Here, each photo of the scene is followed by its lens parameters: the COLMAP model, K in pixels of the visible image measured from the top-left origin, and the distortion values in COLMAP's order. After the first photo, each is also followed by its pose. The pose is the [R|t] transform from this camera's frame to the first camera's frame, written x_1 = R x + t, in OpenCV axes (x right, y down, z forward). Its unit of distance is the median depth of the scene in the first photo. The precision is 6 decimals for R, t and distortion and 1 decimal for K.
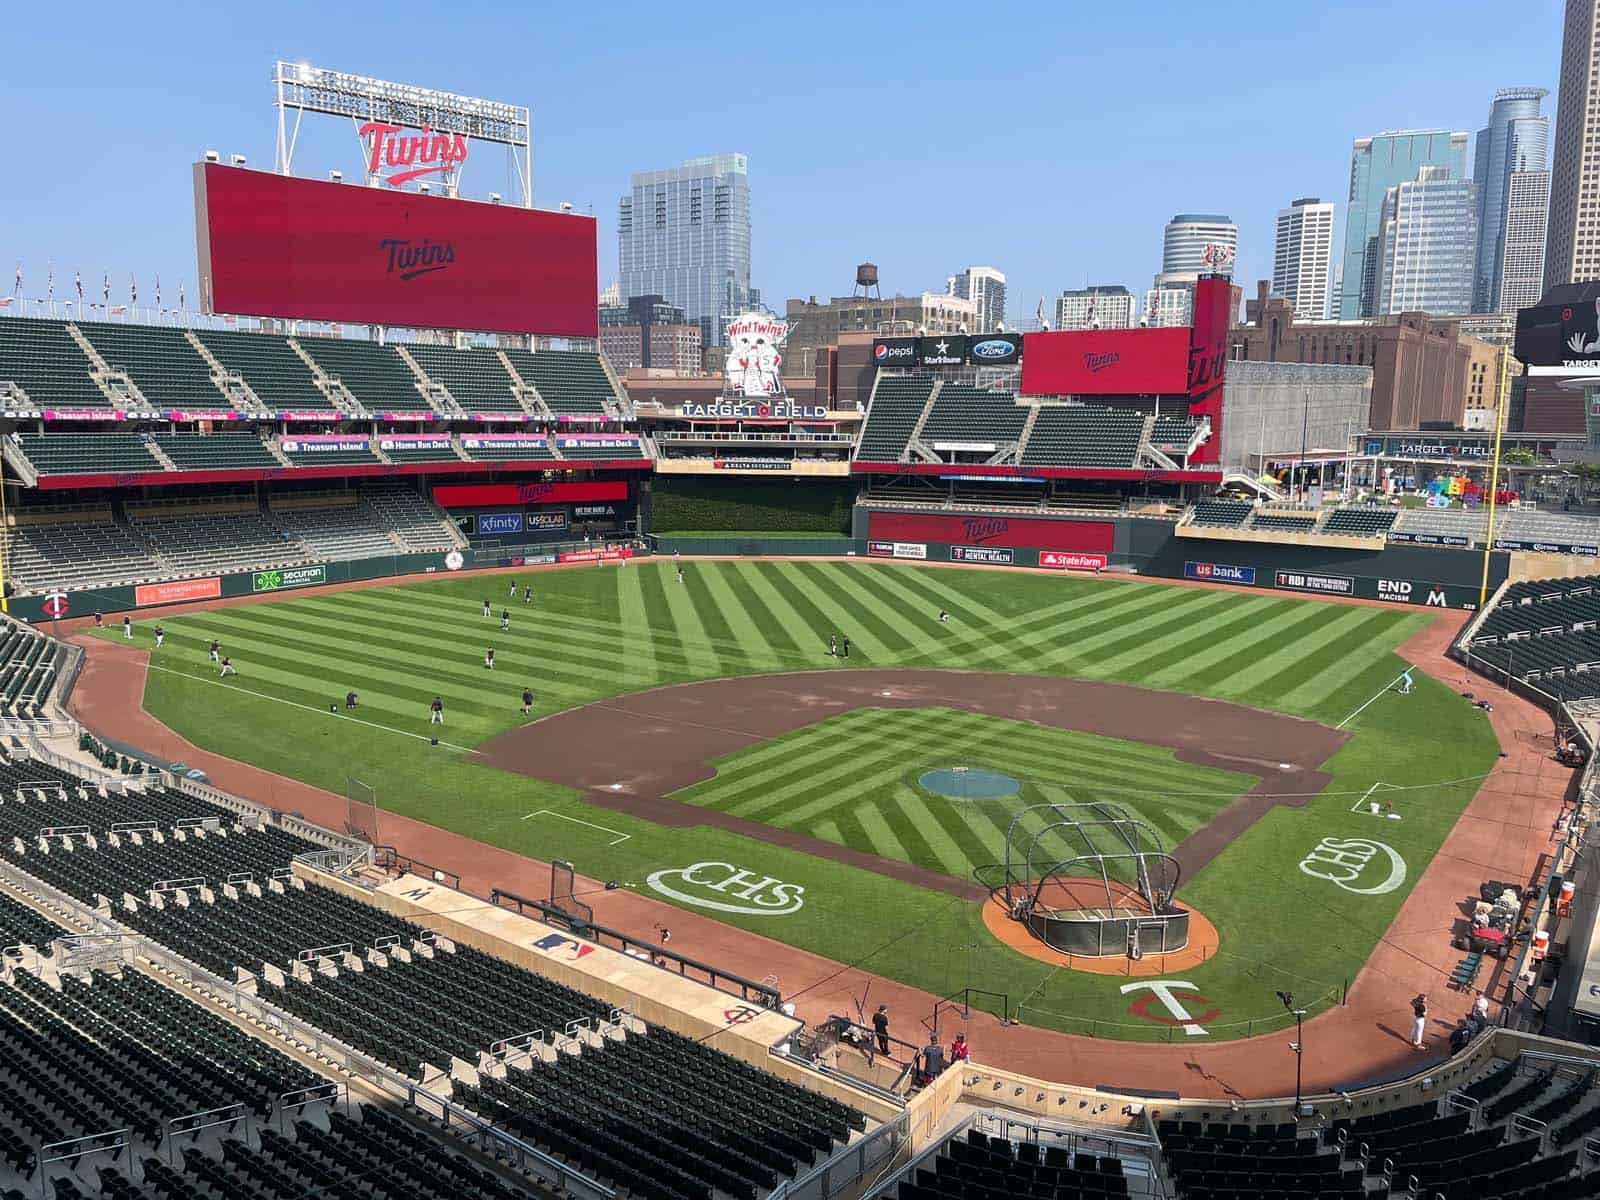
lens RADIAL K [[1201.7, 0, 801.0], [0, 1201.7, 594.8], [0, 0, 1]] dist [0.012069, 0.000118]
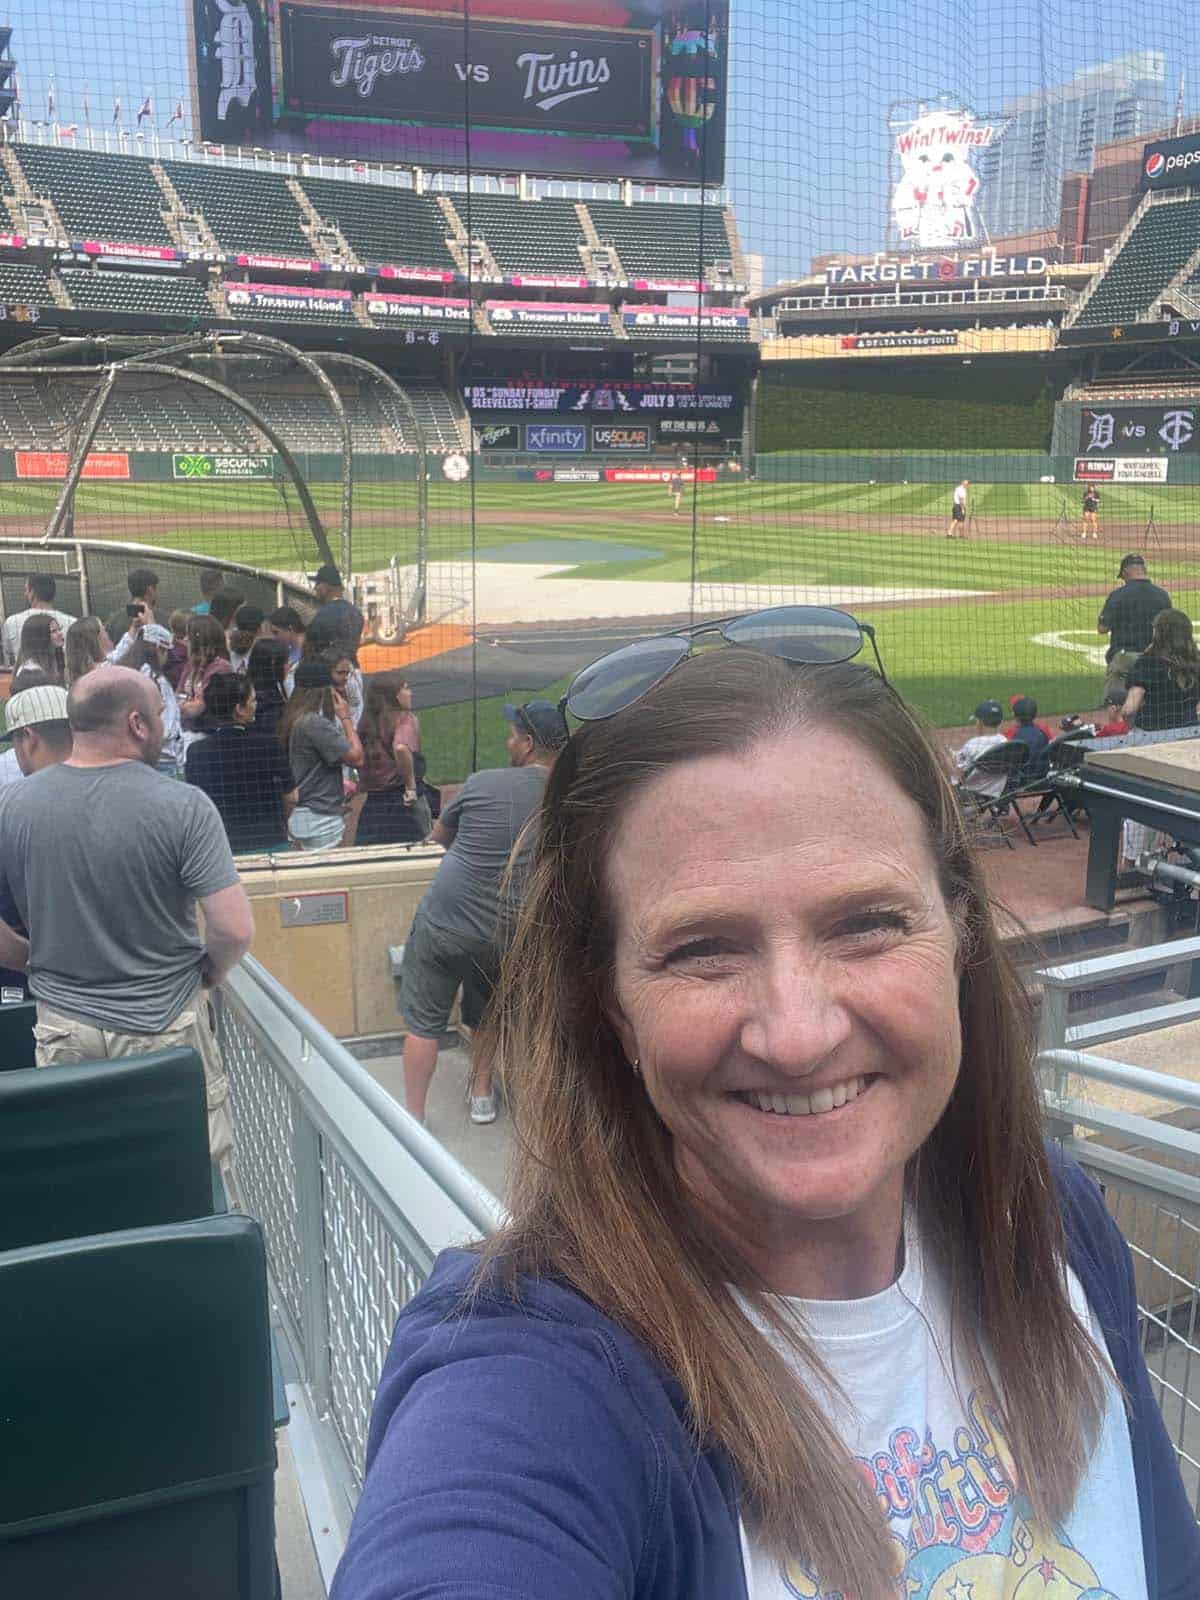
lens RADIAL K [[1385.4, 0, 594.2], [0, 1385.4, 804.6], [0, 0, 1]] dist [0.037065, -0.050920]
pose [[0.895239, 0.098171, -0.434638, 0.166401], [-0.064686, 0.993728, 0.091215, 0.086005], [0.440867, -0.053544, 0.895974, 0.228814]]
